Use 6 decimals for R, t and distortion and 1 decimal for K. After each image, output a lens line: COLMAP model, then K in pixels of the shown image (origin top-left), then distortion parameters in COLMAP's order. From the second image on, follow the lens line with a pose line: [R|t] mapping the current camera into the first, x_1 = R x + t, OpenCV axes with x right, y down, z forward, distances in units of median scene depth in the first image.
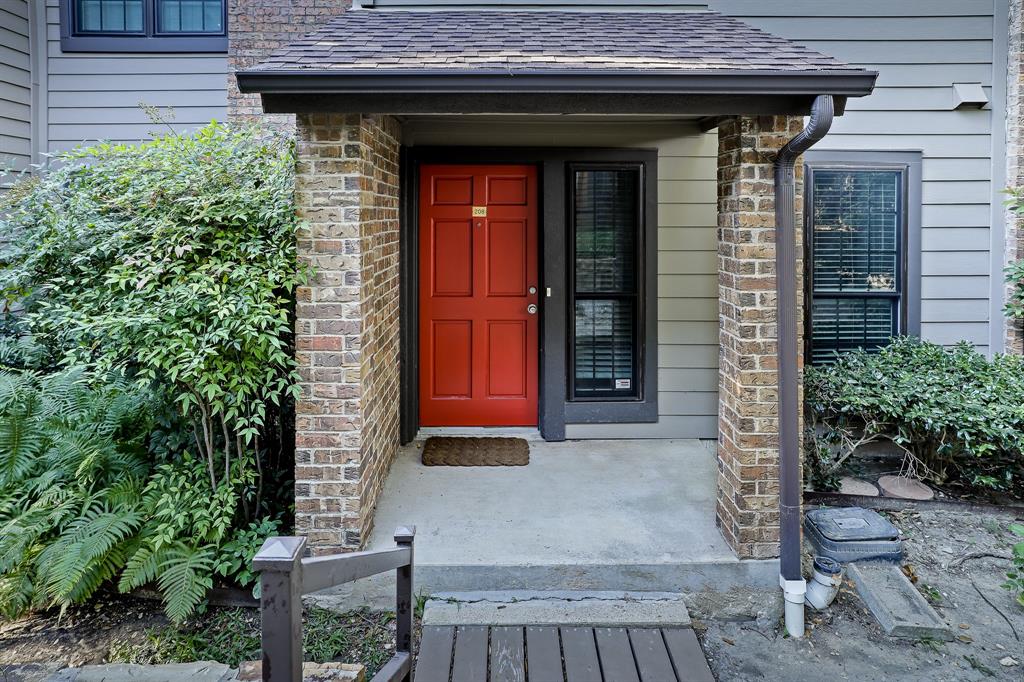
lens RADIAL K [[594.6, 0, 511.9], [0, 594.6, 212.5], [0, 0, 1]] dist [-0.000985, -0.000273]
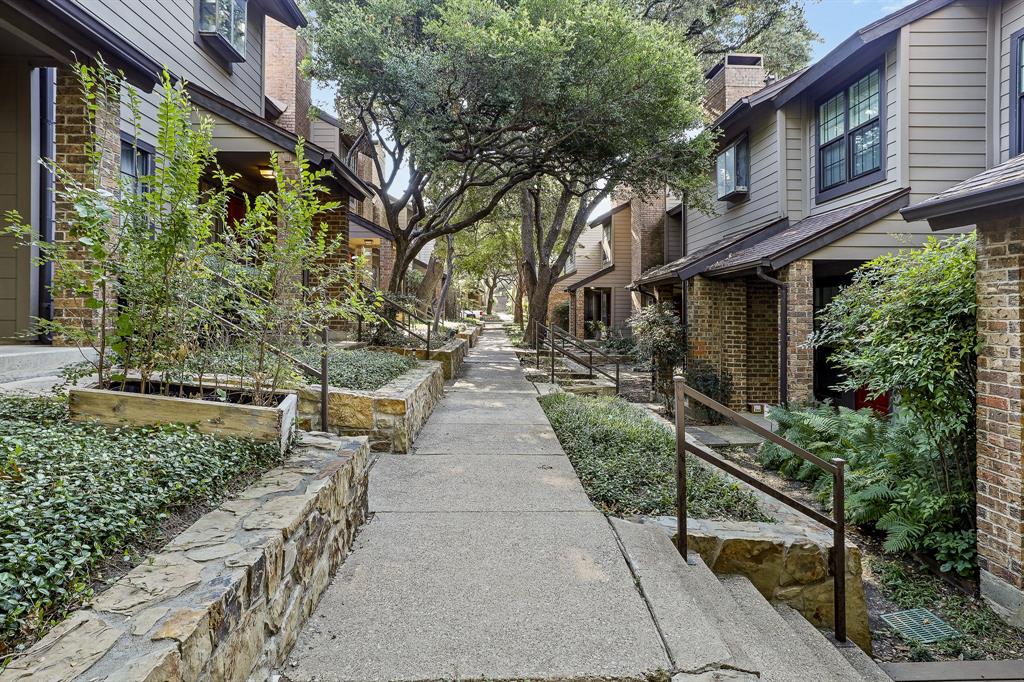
lens RADIAL K [[585.5, 0, 512.9], [0, 585.5, 297.6], [0, 0, 1]] dist [0.004106, 0.003534]
pose [[0.026099, -0.016554, -0.999522, 0.916323], [-0.005226, 0.999847, -0.016696, 0.022783], [0.999646, 0.005659, 0.026008, -0.063187]]
